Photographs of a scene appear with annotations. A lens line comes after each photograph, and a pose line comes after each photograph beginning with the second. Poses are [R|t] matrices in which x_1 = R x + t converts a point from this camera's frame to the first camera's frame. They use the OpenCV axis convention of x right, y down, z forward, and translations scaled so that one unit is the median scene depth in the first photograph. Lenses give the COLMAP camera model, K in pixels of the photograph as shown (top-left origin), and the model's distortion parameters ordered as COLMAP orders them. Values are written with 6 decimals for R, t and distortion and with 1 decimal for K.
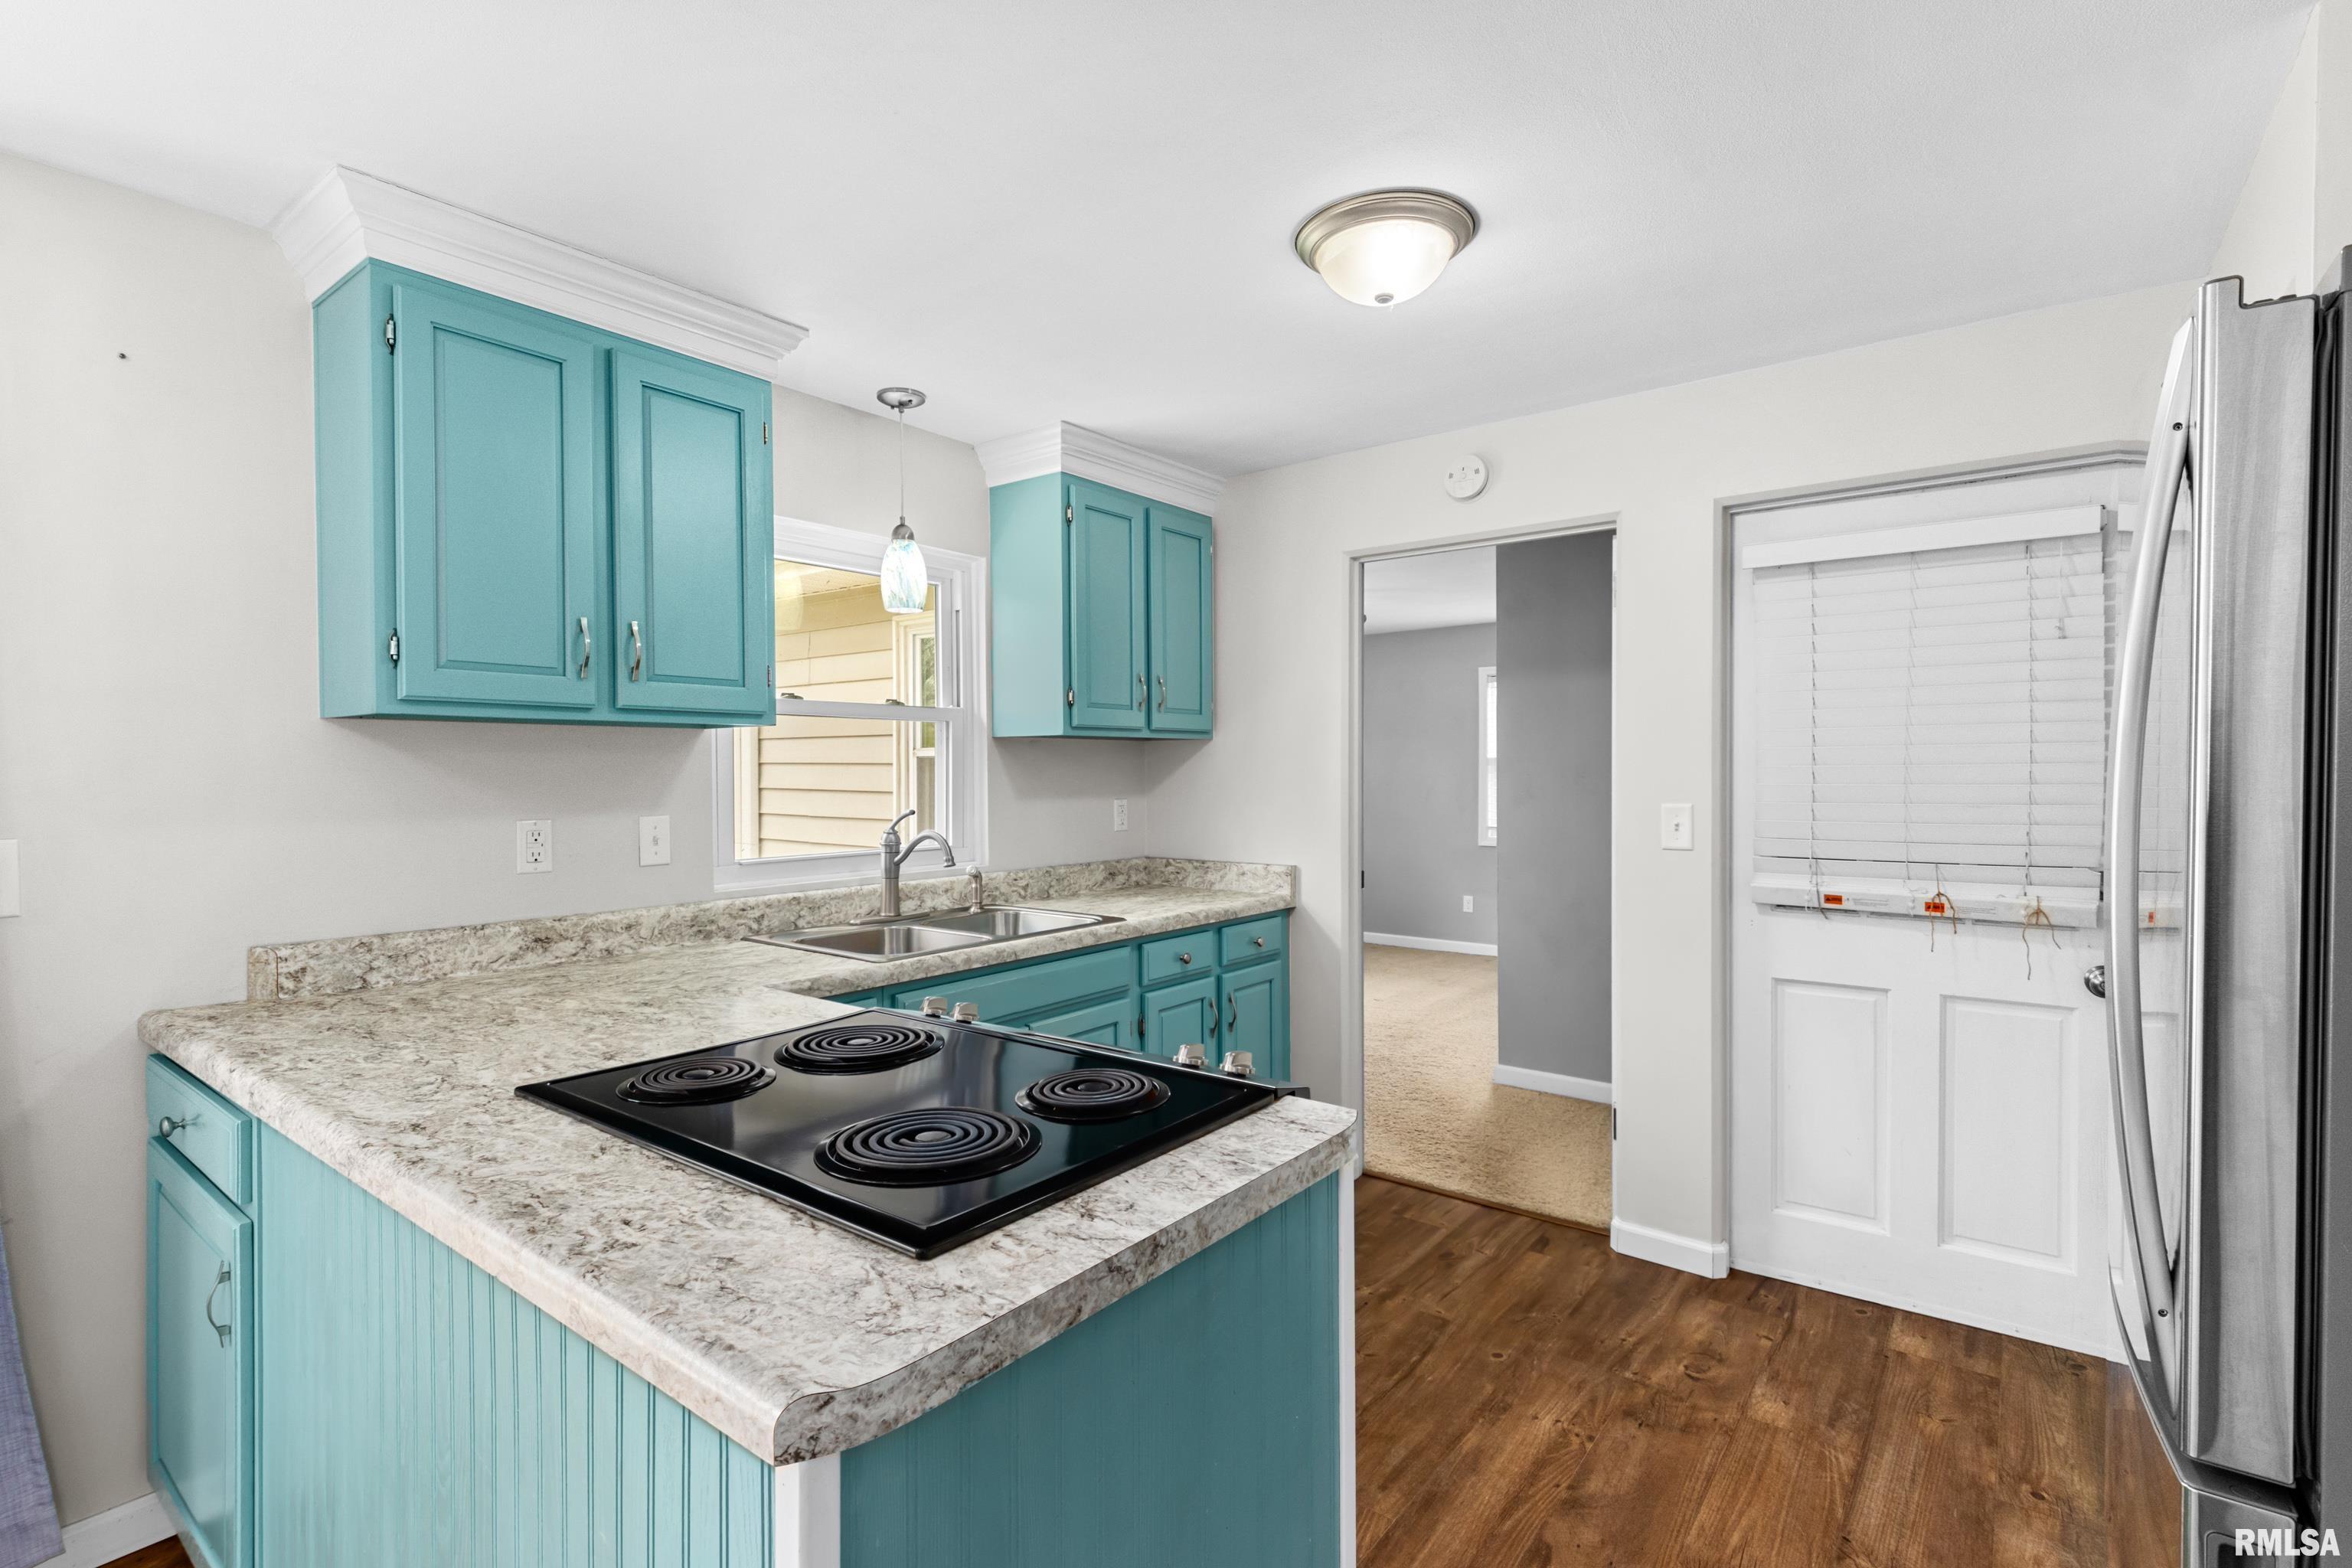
lens RADIAL K [[1083.2, 0, 1161.8], [0, 1083.2, 782.0], [0, 0, 1]] dist [0.032343, -0.021951]
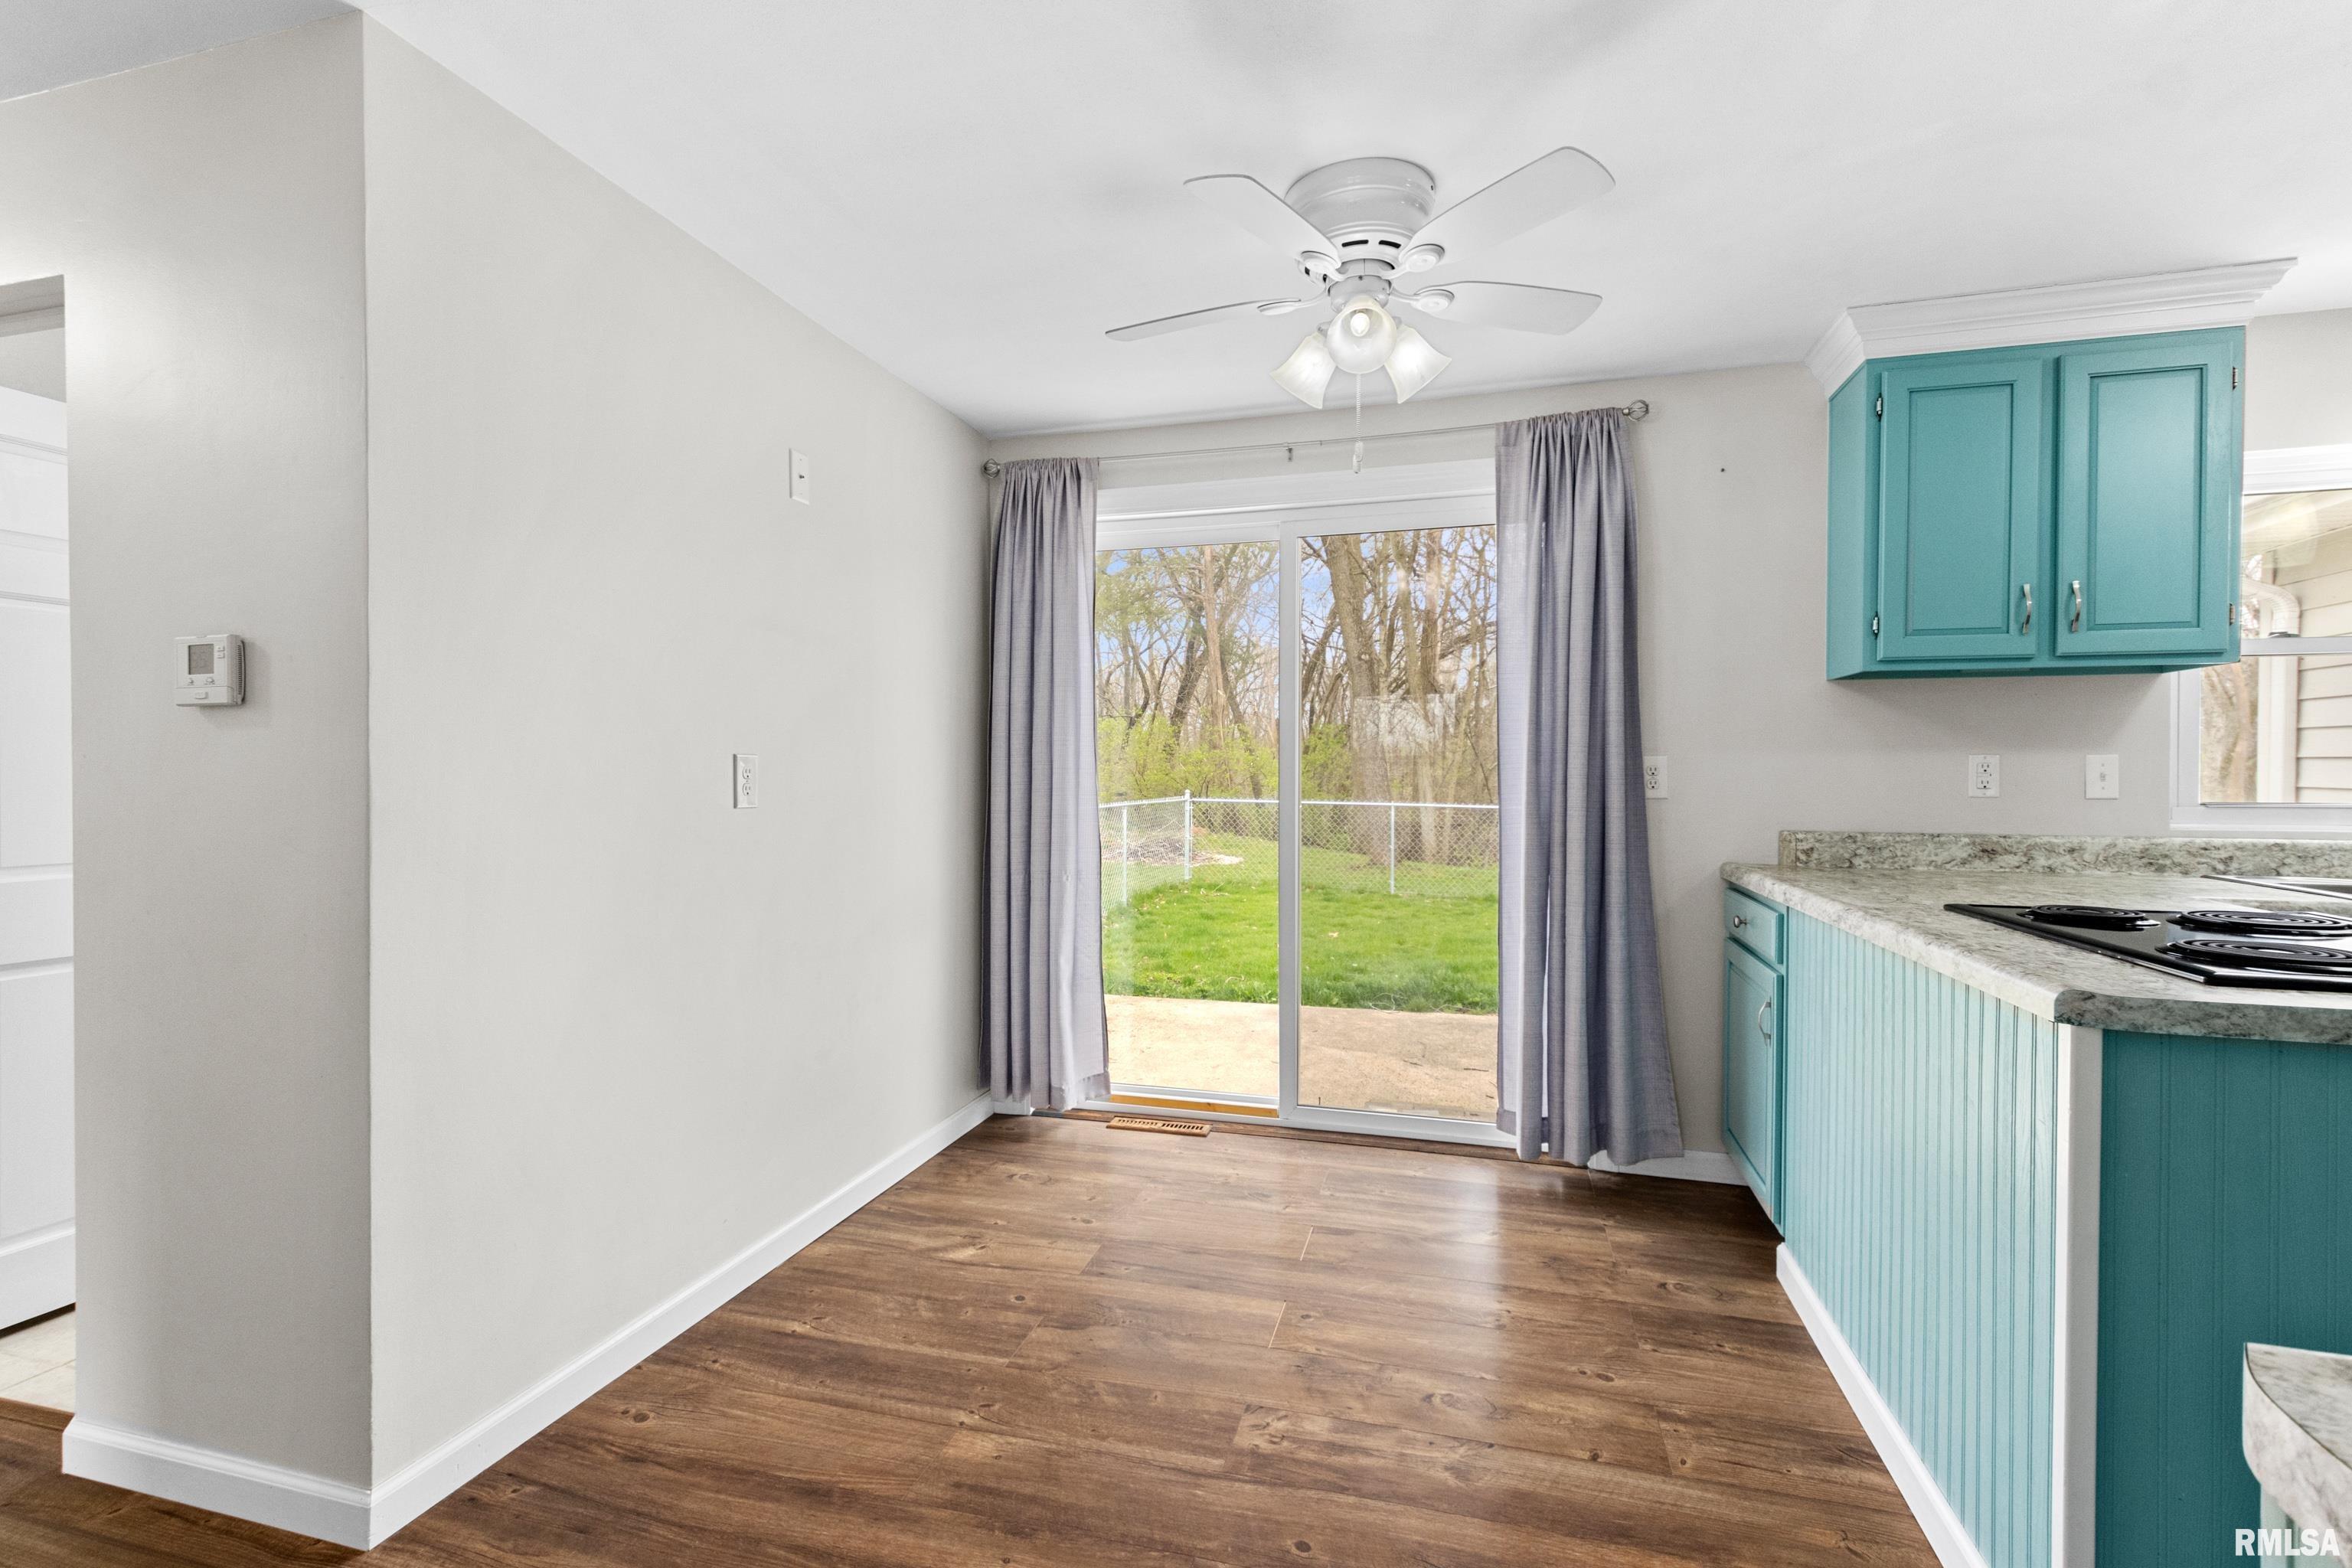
lens RADIAL K [[1109.2, 0, 1153.2], [0, 1109.2, 783.2], [0, 0, 1]] dist [0.017777, -0.006374]
pose [[0.368775, 0.014546, -0.929405, 0.240544], [-0.015618, 0.999833, 0.009452, 0.065676], [0.929387, 0.011030, 0.368941, -0.321028]]
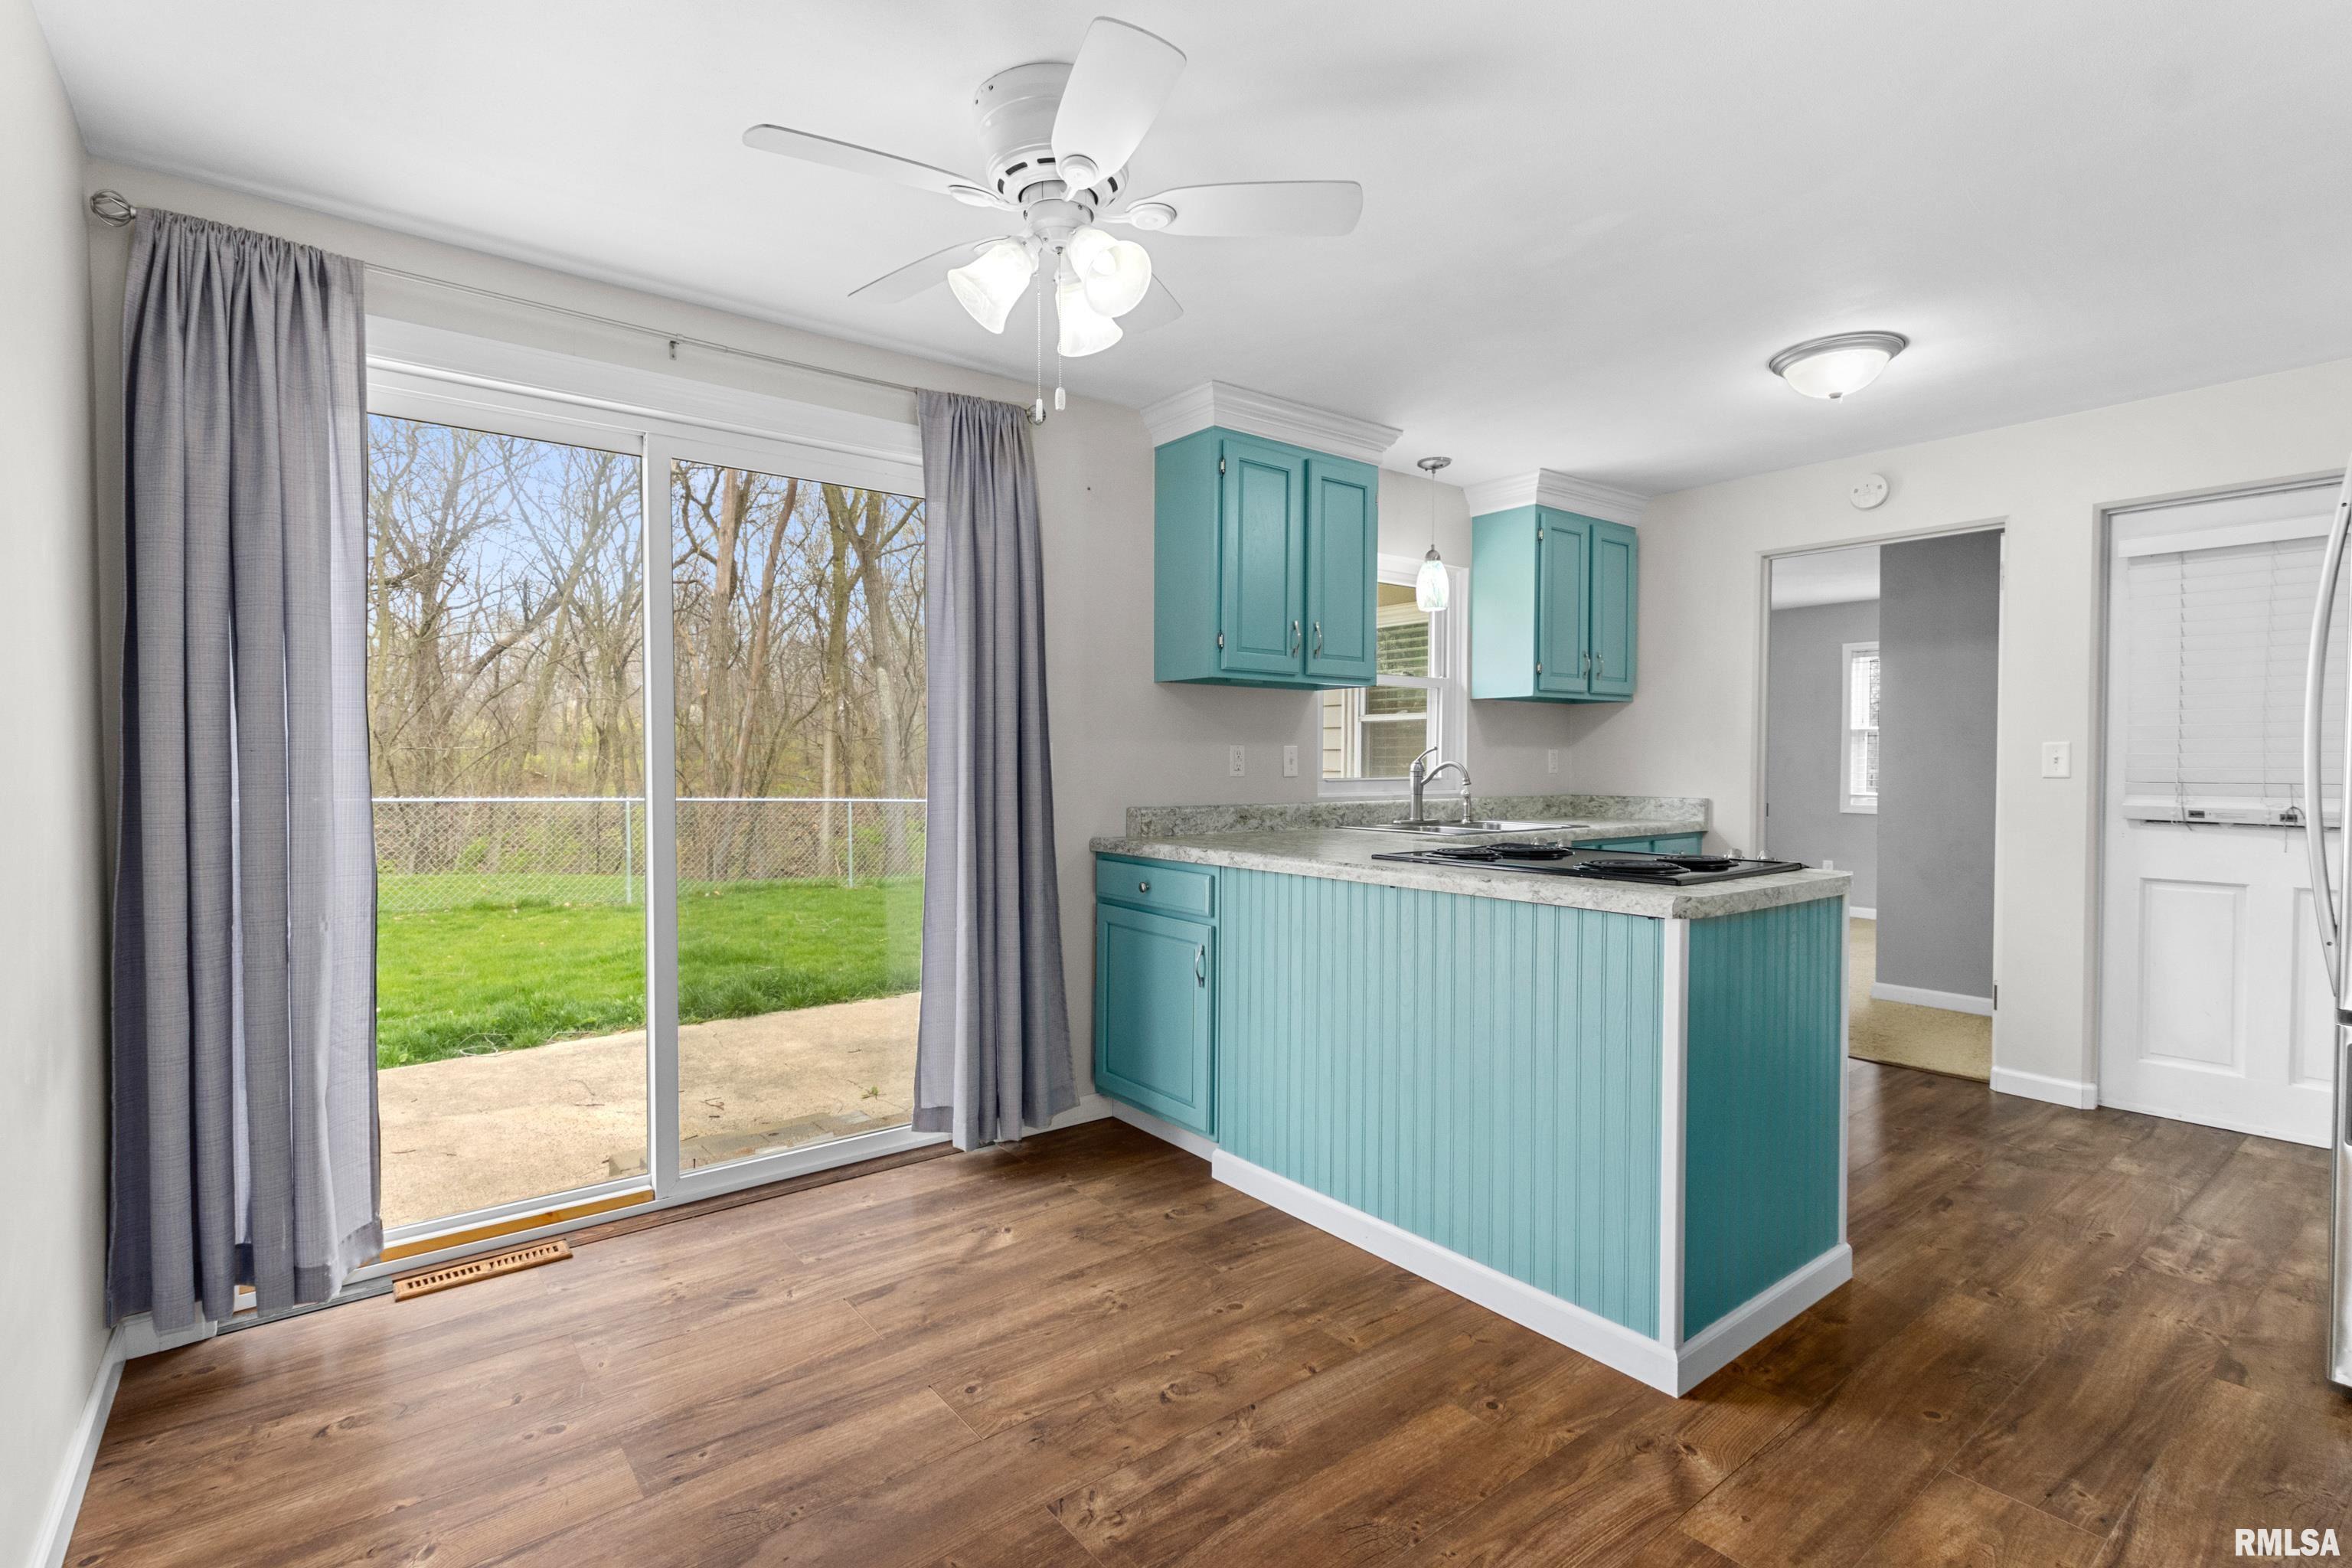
lens RADIAL K [[1109.2, 0, 1153.2], [0, 1109.2, 783.2], [0, 0, 1]] dist [0.017777, -0.006374]
pose [[0.971042, 0.009799, -0.238708, -0.280353], [-0.008105, 0.999935, 0.008075, 0.075599], [0.238772, -0.005907, 0.971058, -0.610635]]
